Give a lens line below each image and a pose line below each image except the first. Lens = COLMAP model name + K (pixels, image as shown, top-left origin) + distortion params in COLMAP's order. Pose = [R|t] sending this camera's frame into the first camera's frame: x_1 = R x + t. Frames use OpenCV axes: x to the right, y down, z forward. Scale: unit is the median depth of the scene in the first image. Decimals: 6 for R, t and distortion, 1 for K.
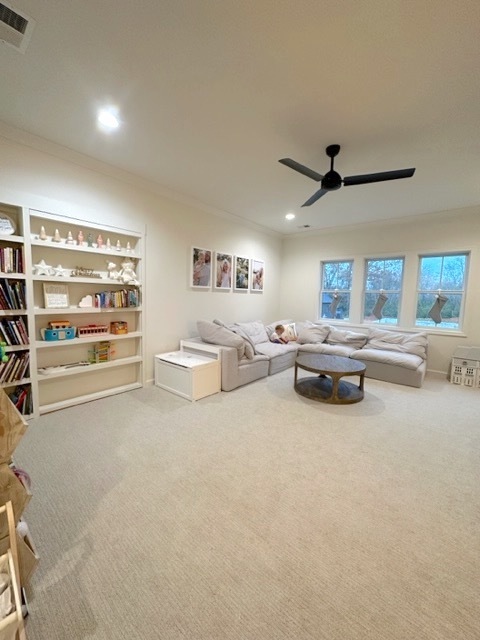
lens RADIAL K [[254.4, 0, 239.7], [0, 254.4, 320.4], [0, 0, 1]] dist [-0.007578, 0.000072]
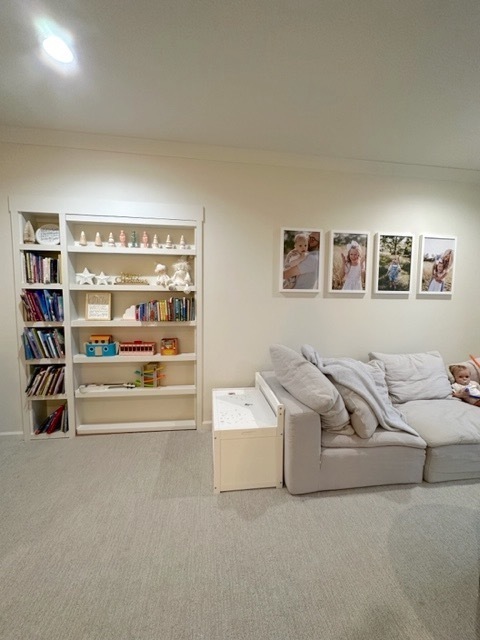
lens RADIAL K [[254.4, 0, 240.4], [0, 254.4, 320.1], [0, 0, 1]] dist [-0.007578, 0.000072]
pose [[0.733932, 0.032754, -0.678433, 0.209227], [-0.056222, 0.998339, -0.012622, -0.053231], [0.676892, 0.047406, 0.734554, 0.550626]]
